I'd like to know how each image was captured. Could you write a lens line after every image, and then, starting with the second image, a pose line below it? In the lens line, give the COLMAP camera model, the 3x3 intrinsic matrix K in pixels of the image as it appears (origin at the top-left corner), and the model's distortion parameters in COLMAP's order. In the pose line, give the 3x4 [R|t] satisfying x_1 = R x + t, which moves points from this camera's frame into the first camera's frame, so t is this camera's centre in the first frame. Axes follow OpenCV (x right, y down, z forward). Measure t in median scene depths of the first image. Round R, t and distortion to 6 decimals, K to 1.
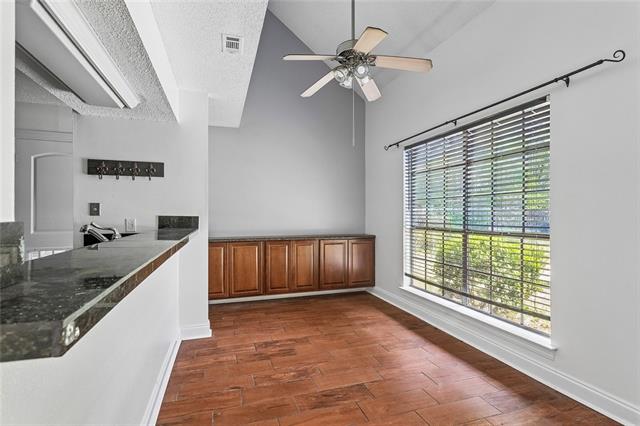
lens RADIAL K [[306.5, 0, 318.9], [0, 306.5, 215.2], [0, 0, 1]] dist [0.000132, 0.001563]
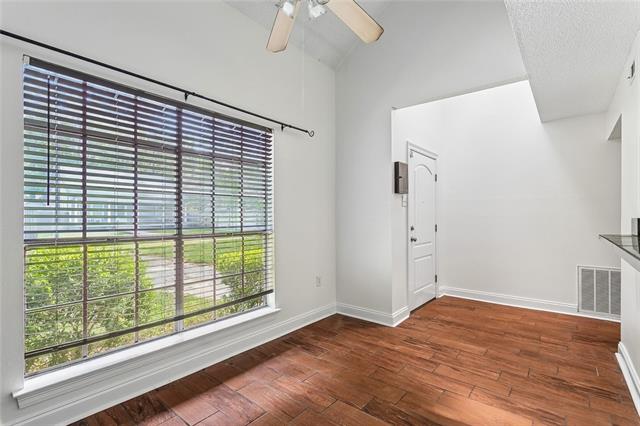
lens RADIAL K [[306.5, 0, 319.4], [0, 306.5, 212.6], [0, 0, 1]] dist [0.000132, 0.001563]
pose [[-0.542446, 0.005134, 0.840075, -0.439803], [-0.003576, 0.999958, -0.008421, -0.004711], [-0.840083, -0.007572, -0.542405, 1.313638]]
